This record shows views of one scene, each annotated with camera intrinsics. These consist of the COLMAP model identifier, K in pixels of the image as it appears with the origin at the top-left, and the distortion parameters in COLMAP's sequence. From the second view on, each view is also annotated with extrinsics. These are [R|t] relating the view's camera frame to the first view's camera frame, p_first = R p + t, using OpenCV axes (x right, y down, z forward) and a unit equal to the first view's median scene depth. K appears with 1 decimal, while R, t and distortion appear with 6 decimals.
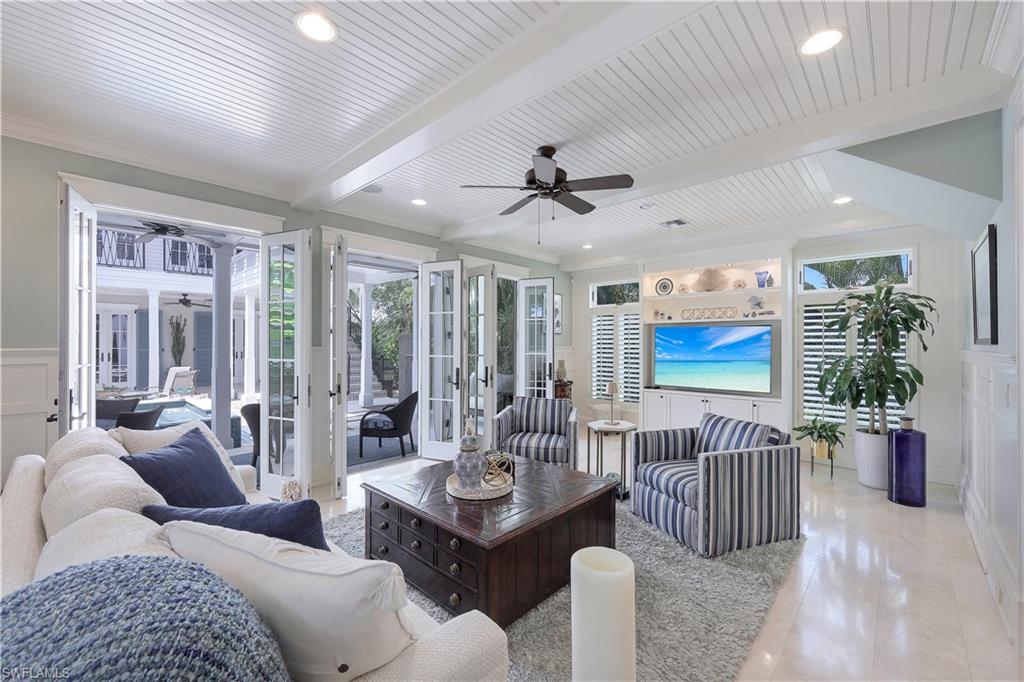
lens RADIAL K [[417.5, 0, 513.4], [0, 417.5, 342.5], [0, 0, 1]] dist [0.000099, 0.000051]
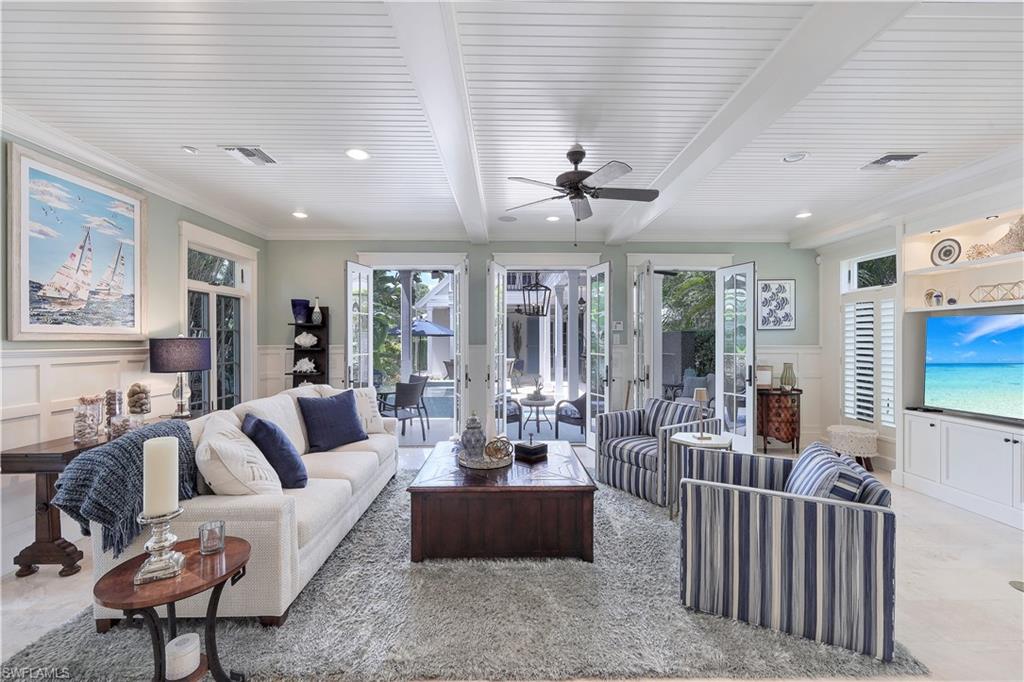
lens RADIAL K [[417.5, 0, 513.4], [0, 417.5, 342.5], [0, 0, 1]] dist [0.000099, 0.000051]
pose [[0.692439, 0.001444, -0.721475, 0.363075], [0.002949, 0.999984, 0.004832, -0.001980], [0.721470, -0.005474, 0.692424, 0.088259]]
